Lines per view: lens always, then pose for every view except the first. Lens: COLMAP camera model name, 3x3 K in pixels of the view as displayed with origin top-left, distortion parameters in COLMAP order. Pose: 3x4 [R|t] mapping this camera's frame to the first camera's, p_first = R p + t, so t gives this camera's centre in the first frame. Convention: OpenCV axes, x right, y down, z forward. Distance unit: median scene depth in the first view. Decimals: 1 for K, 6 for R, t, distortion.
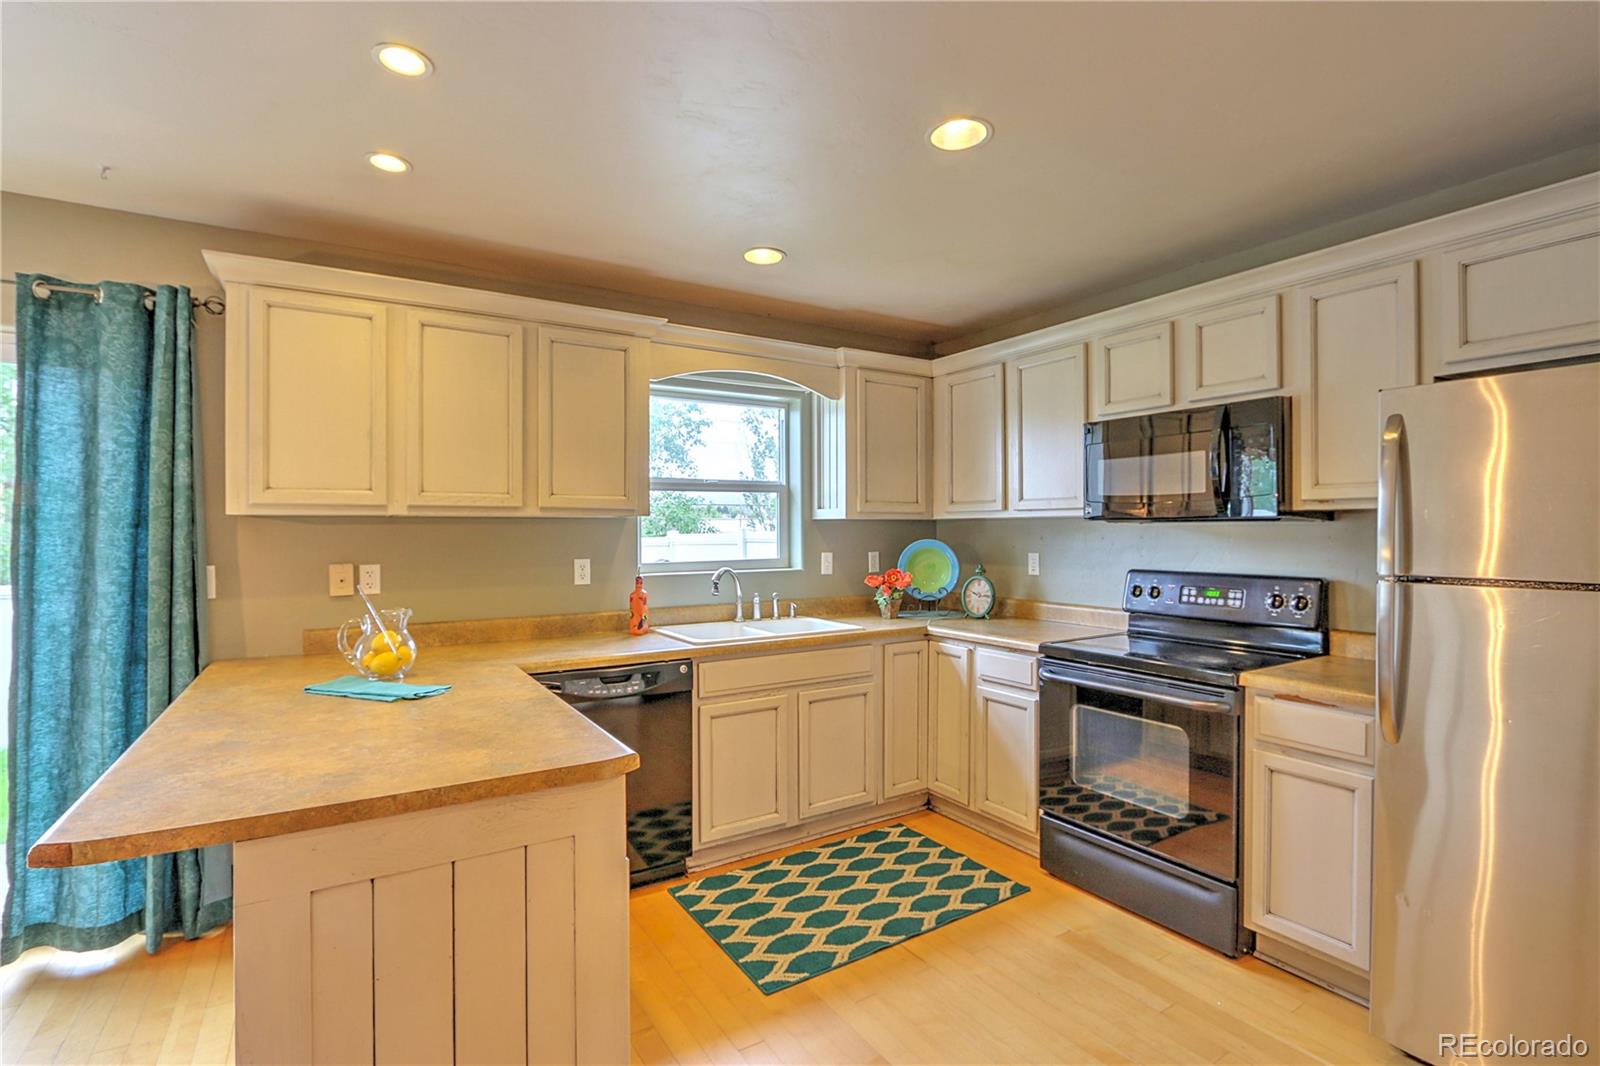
lens RADIAL K [[749.2, 0, 794.9], [0, 749.2, 530.0], [0, 0, 1]] dist [-0.017384, 0.000059]
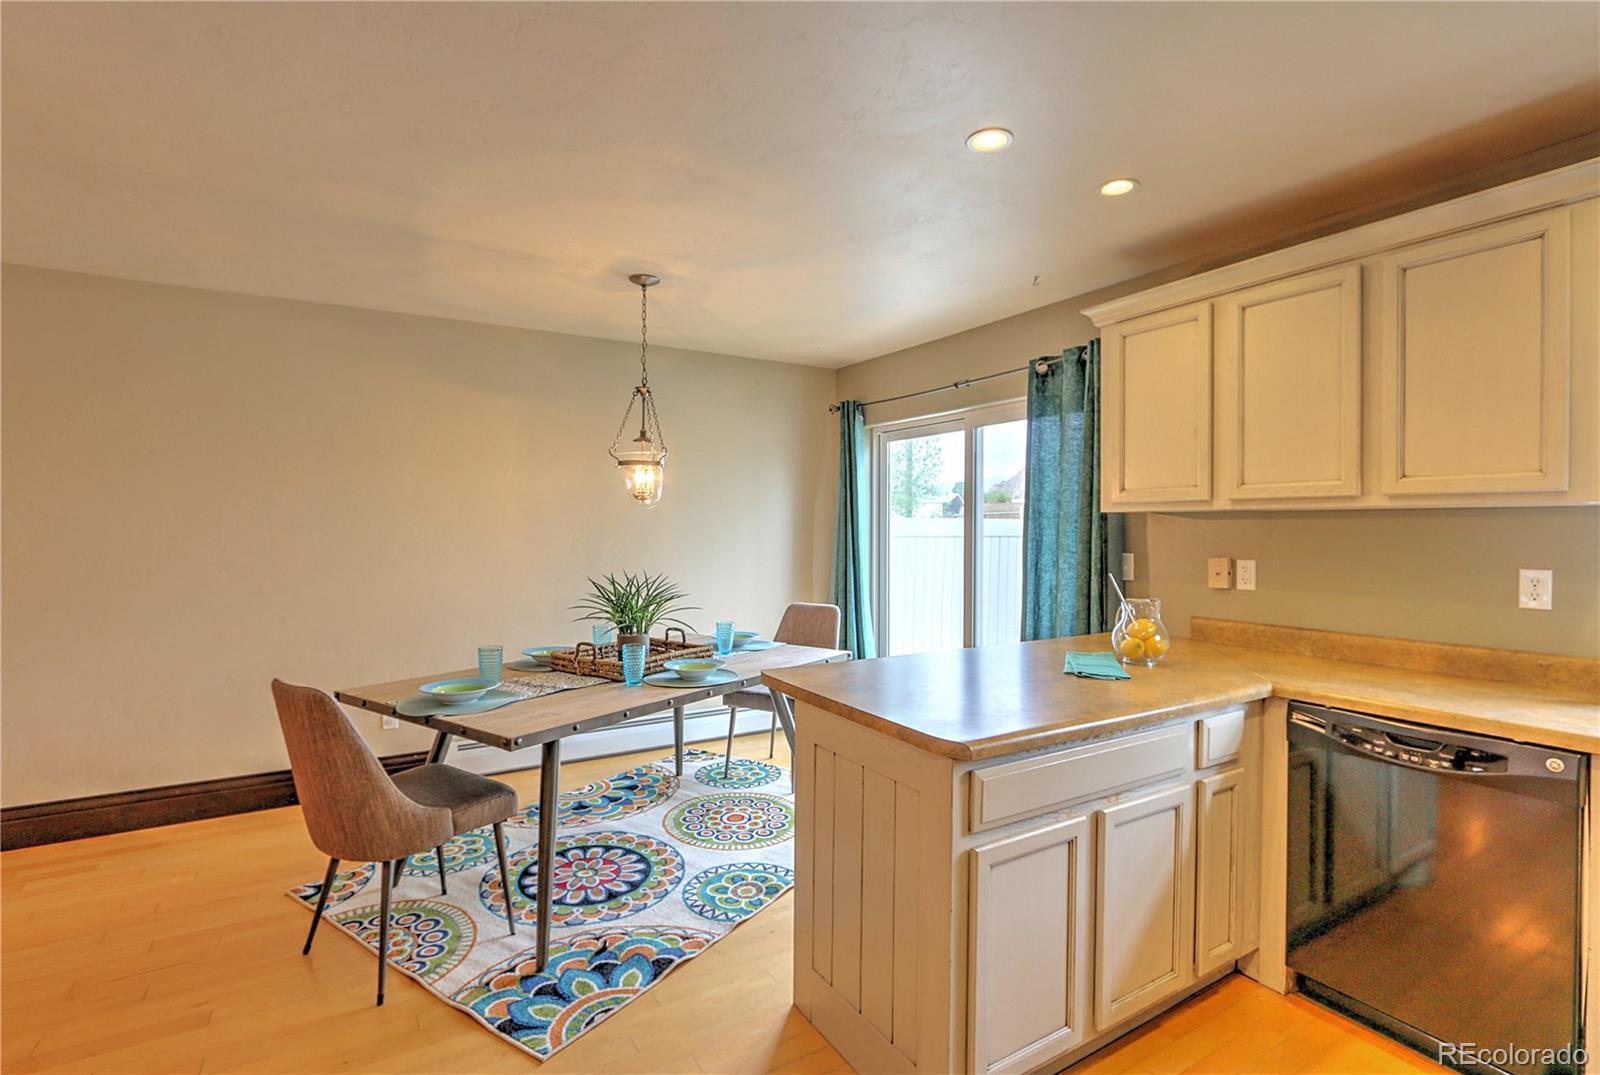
lens RADIAL K [[749.2, 0, 802.9], [0, 749.2, 530.5], [0, 0, 1]] dist [-0.001317, -0.000181]
pose [[-0.010103, 0.007488, -0.999921, 0.418910], [-0.001548, 0.999971, 0.007504, 0.000883], [0.999948, 0.001623, -0.010091, 0.411364]]
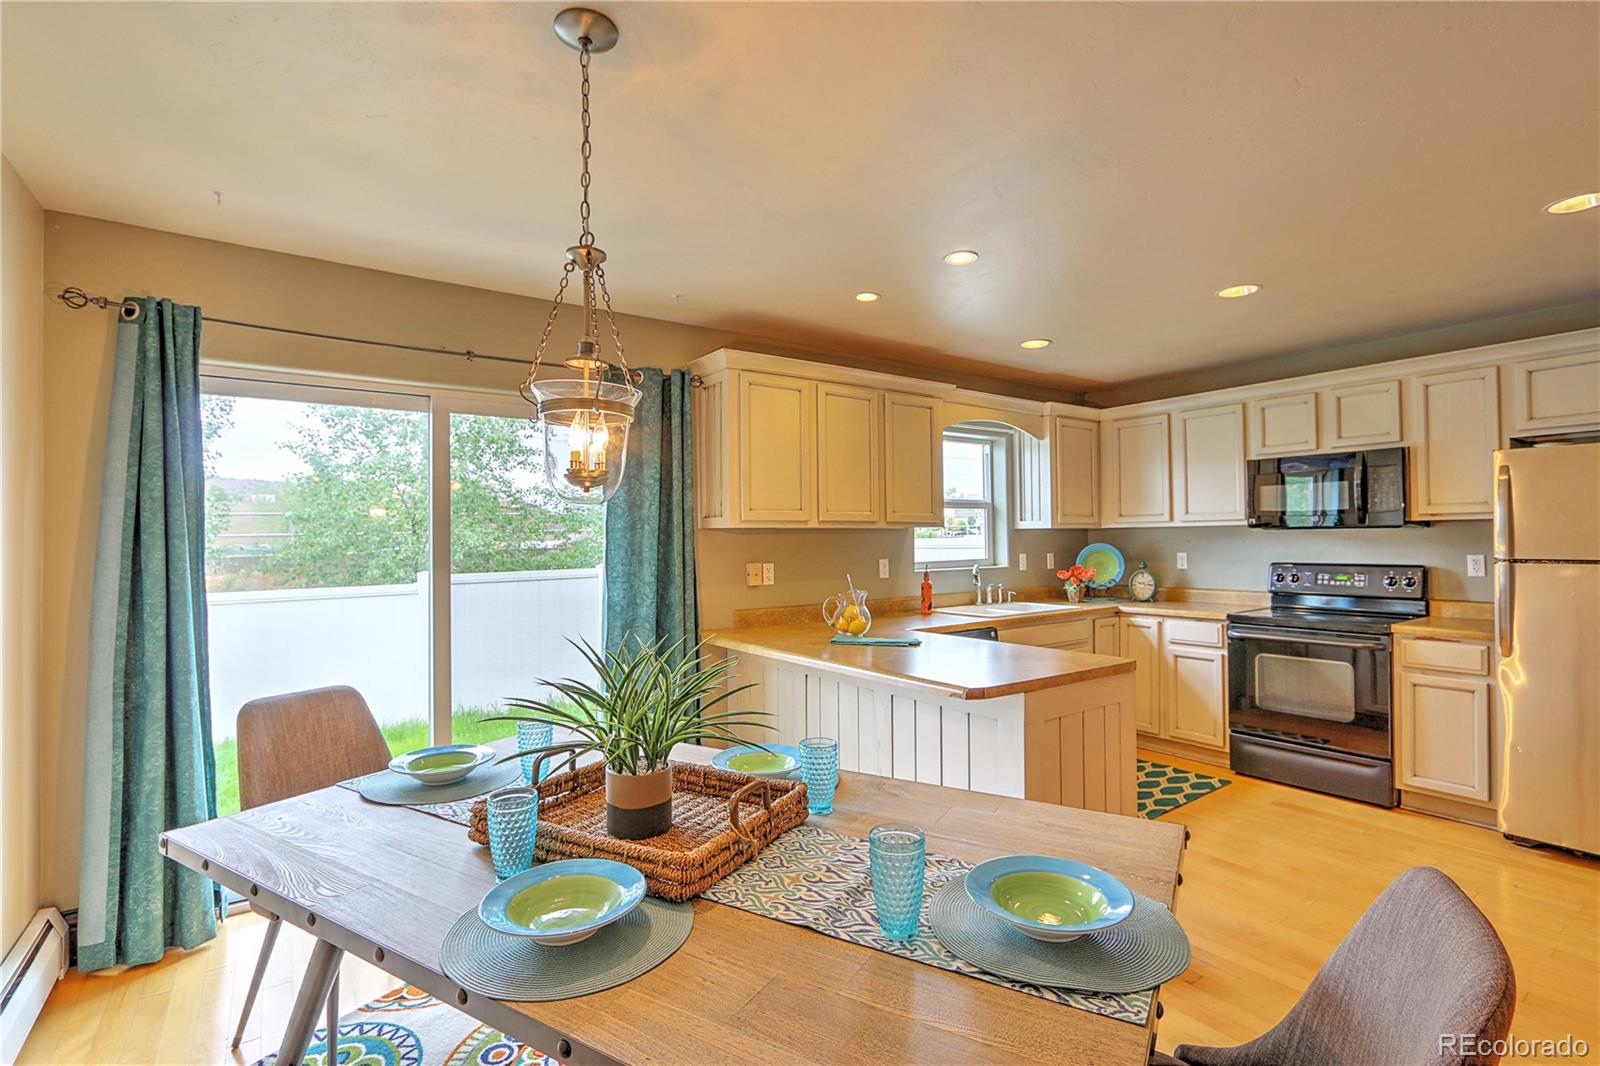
lens RADIAL K [[743.9, 0, 791.5], [0, 743.9, 529.4], [0, 0, 1]] dist [-0.014060, -0.000255]
pose [[0.998534, -0.006865, 0.053689, -0.587230], [0.007626, 0.999873, -0.013986, 0.002874], [-0.053586, 0.014375, 0.998460, -0.383085]]
